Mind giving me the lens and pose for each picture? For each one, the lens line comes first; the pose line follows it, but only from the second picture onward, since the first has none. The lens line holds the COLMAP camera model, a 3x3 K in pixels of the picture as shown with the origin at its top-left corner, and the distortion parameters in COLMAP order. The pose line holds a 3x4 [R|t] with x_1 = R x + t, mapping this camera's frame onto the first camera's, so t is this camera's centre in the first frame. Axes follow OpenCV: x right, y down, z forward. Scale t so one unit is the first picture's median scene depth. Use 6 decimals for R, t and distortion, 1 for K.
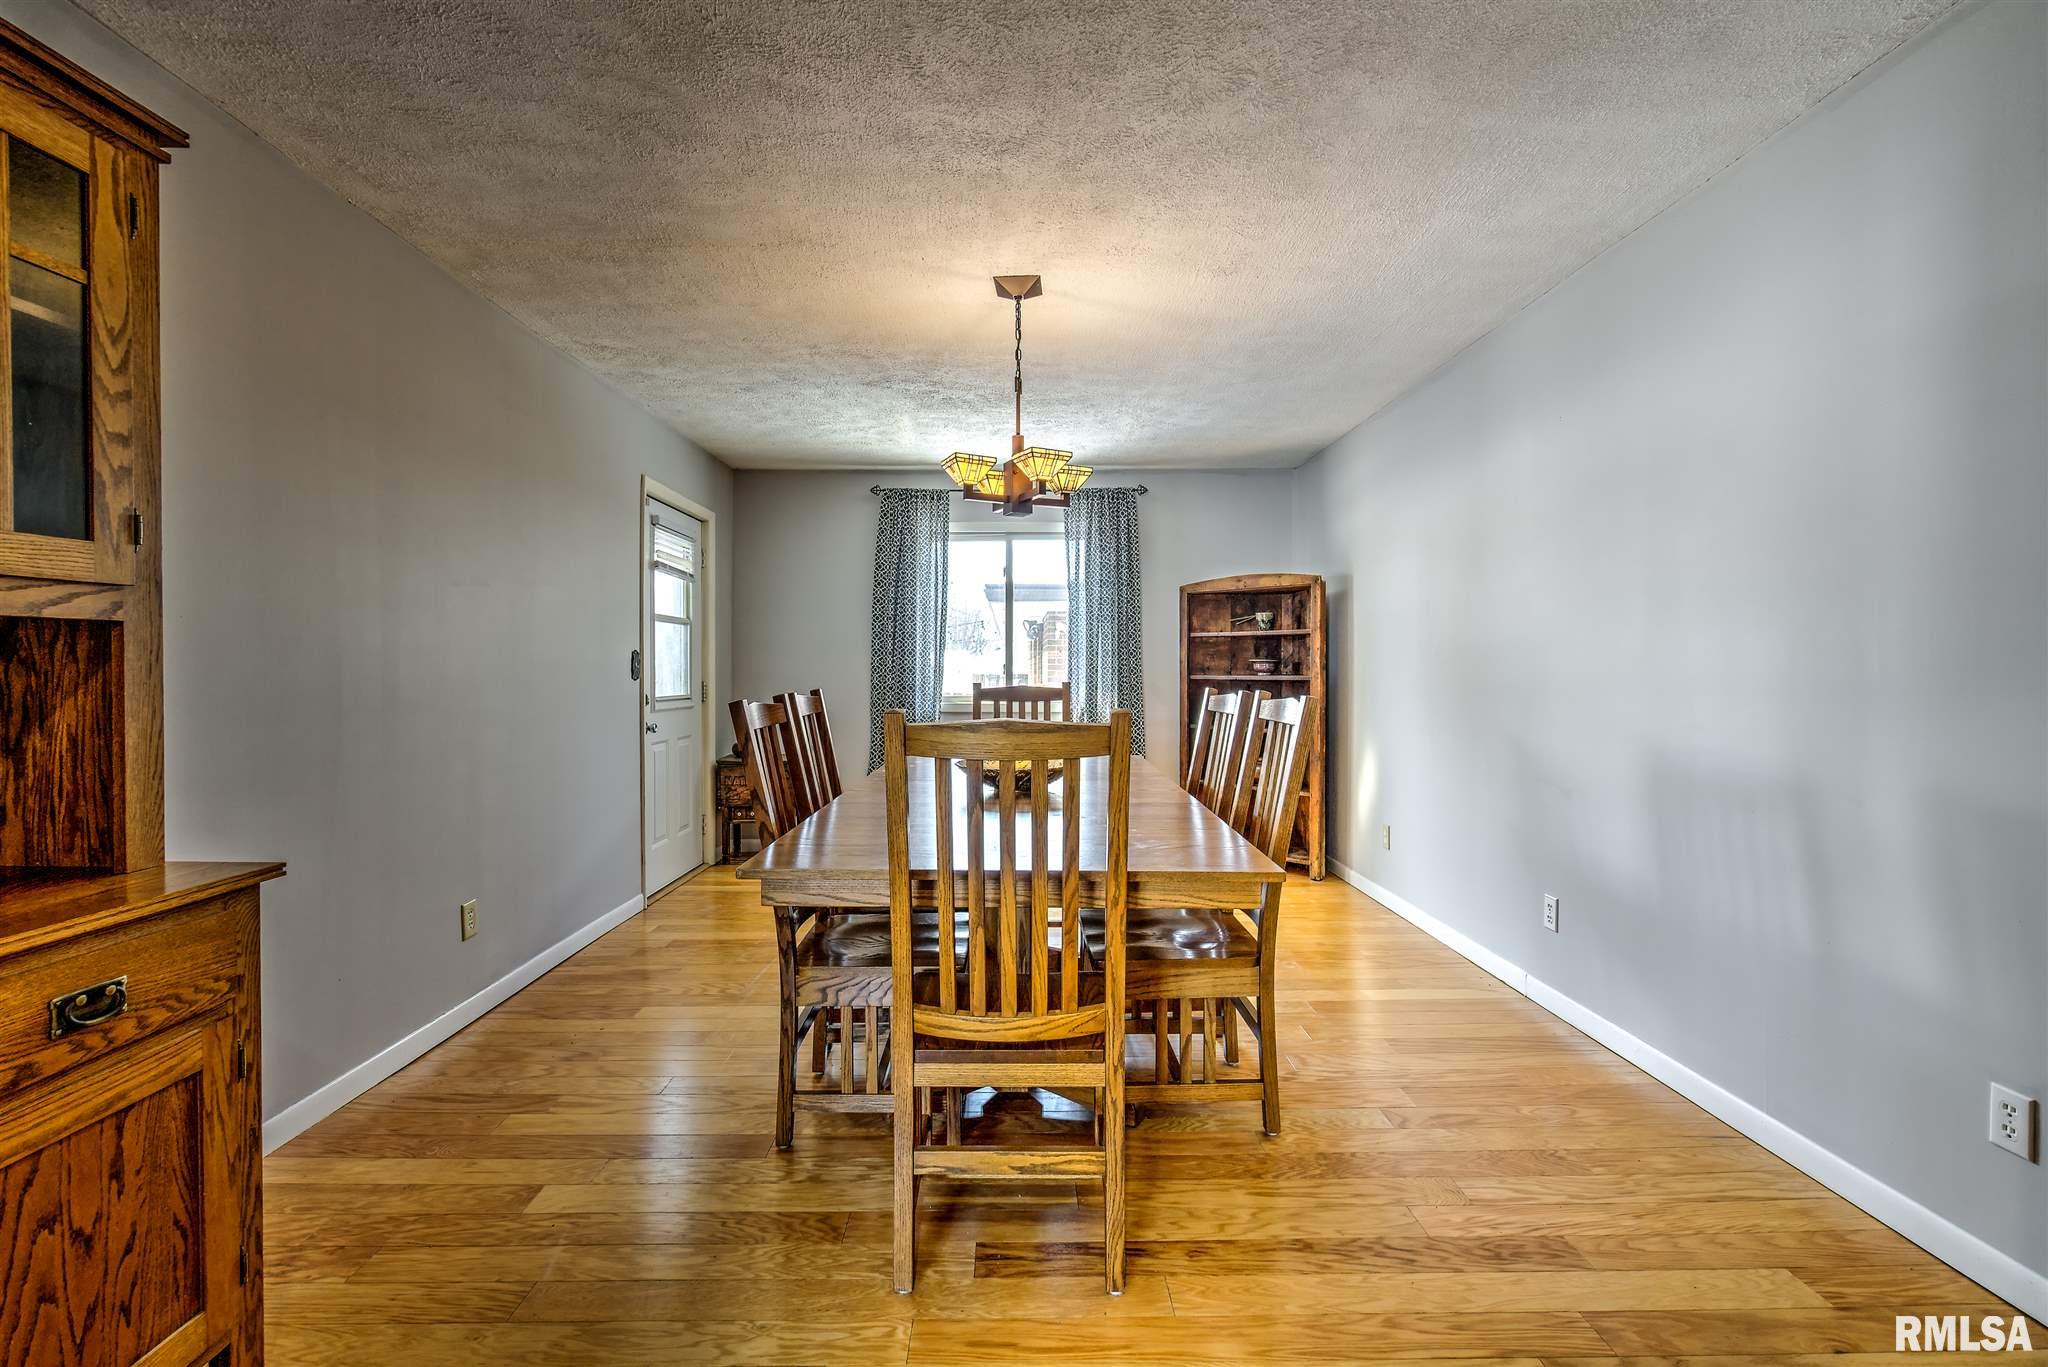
lens RADIAL K [[898.1, 0, 1017.3], [0, 898.1, 676.6], [0, 0, 1]] dist [-0.005086, 0.000104]
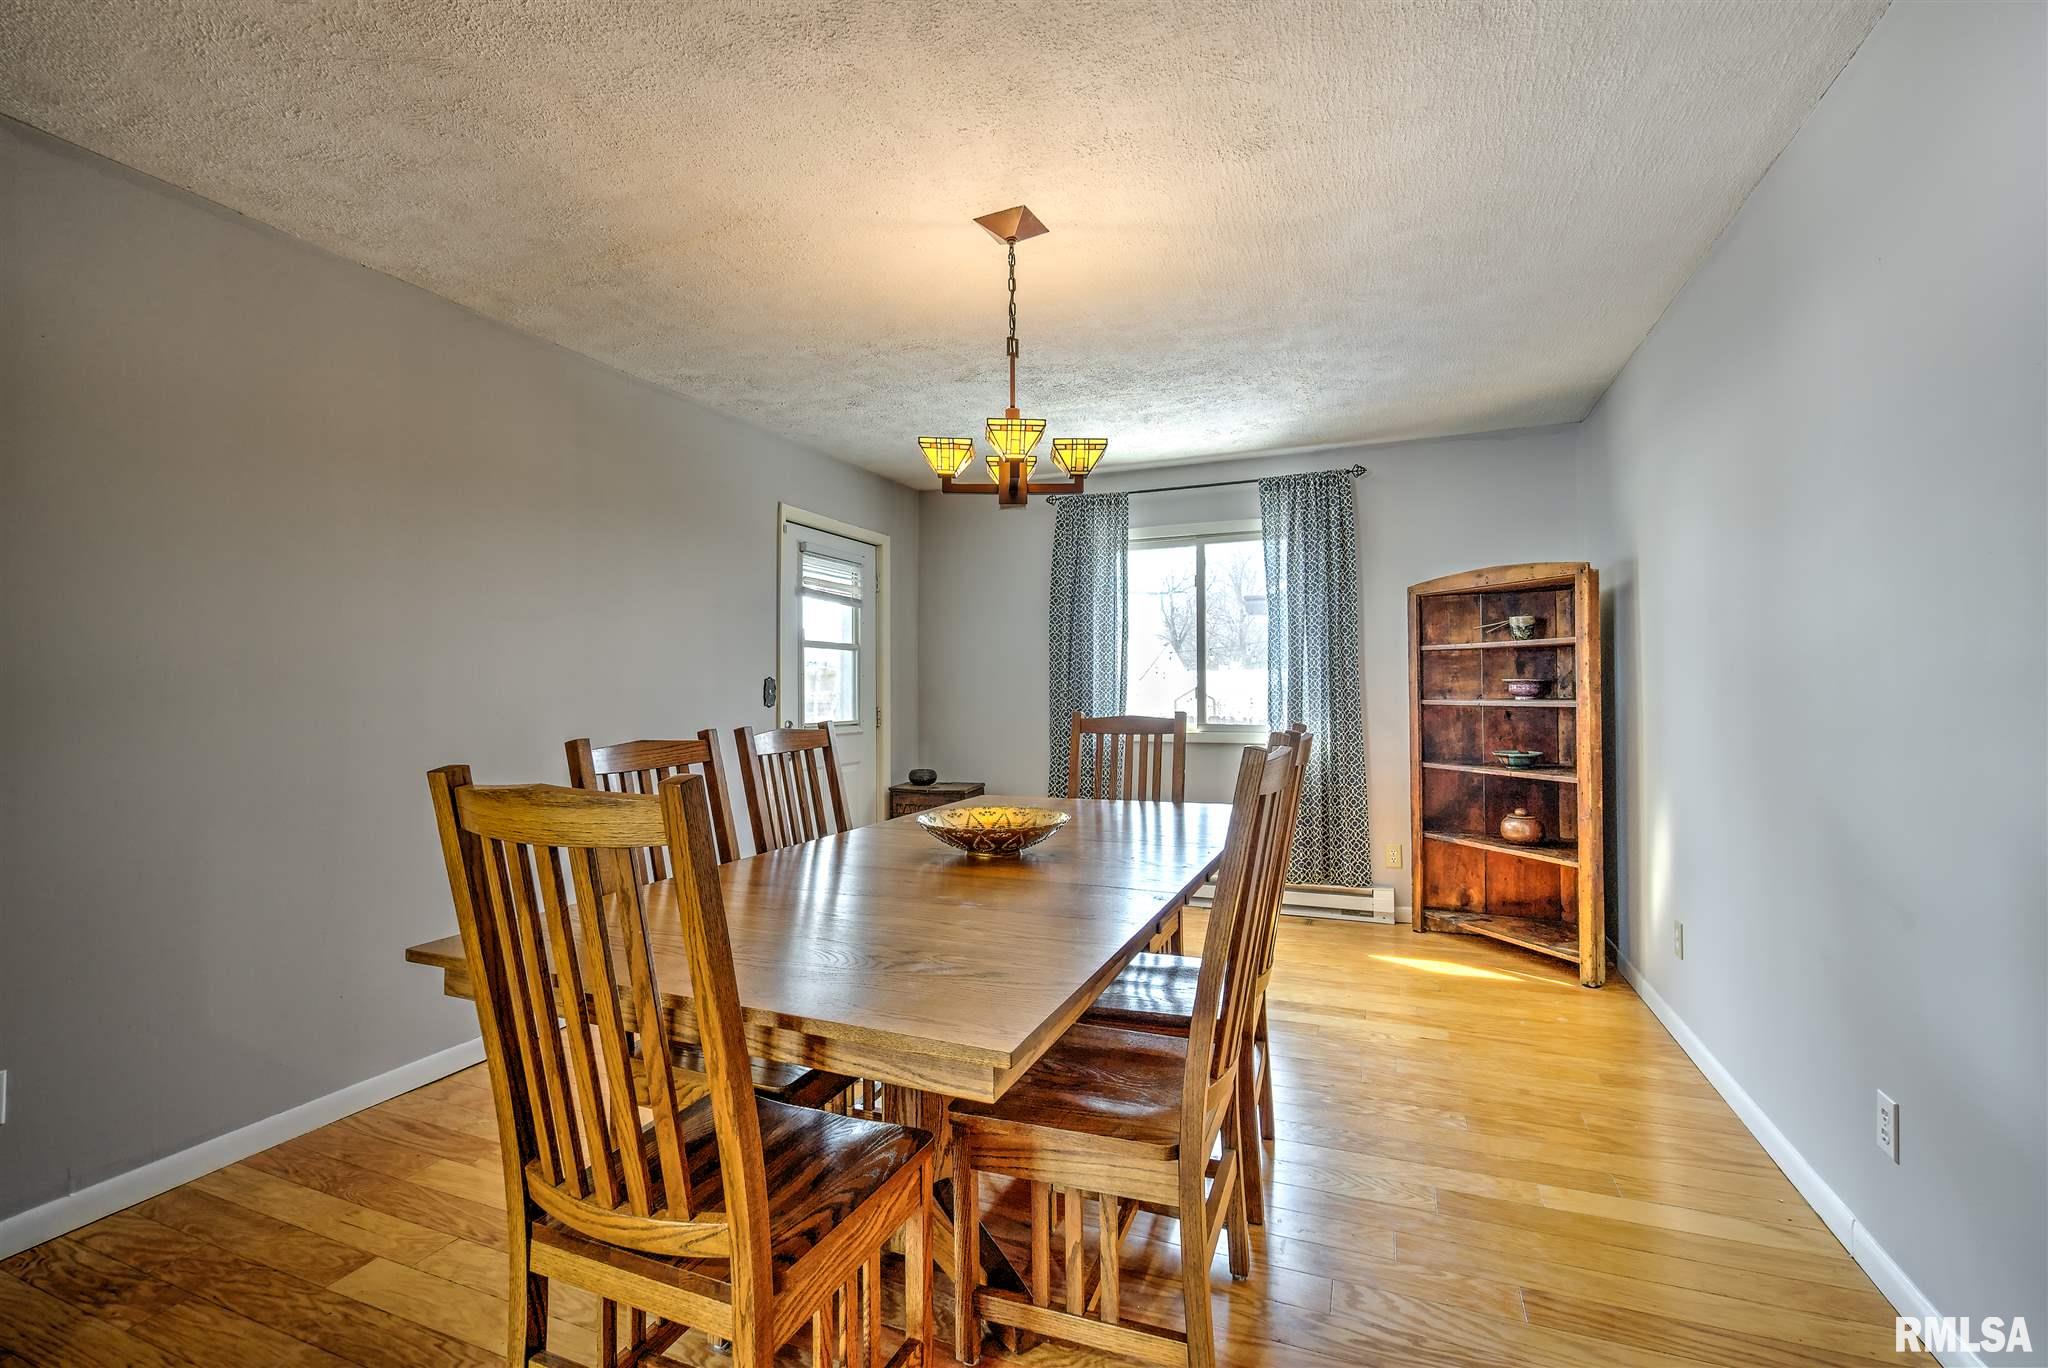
lens RADIAL K [[892.6, 0, 1030.2], [0, 892.6, 676.5], [0, 0, 1]] dist [0.000658, -0.000129]
pose [[0.923898, -0.011471, -0.382467, 0.190328], [0.003350, 0.999755, -0.021892, -0.006048], [0.382624, 0.018944, 0.923710, 0.160382]]
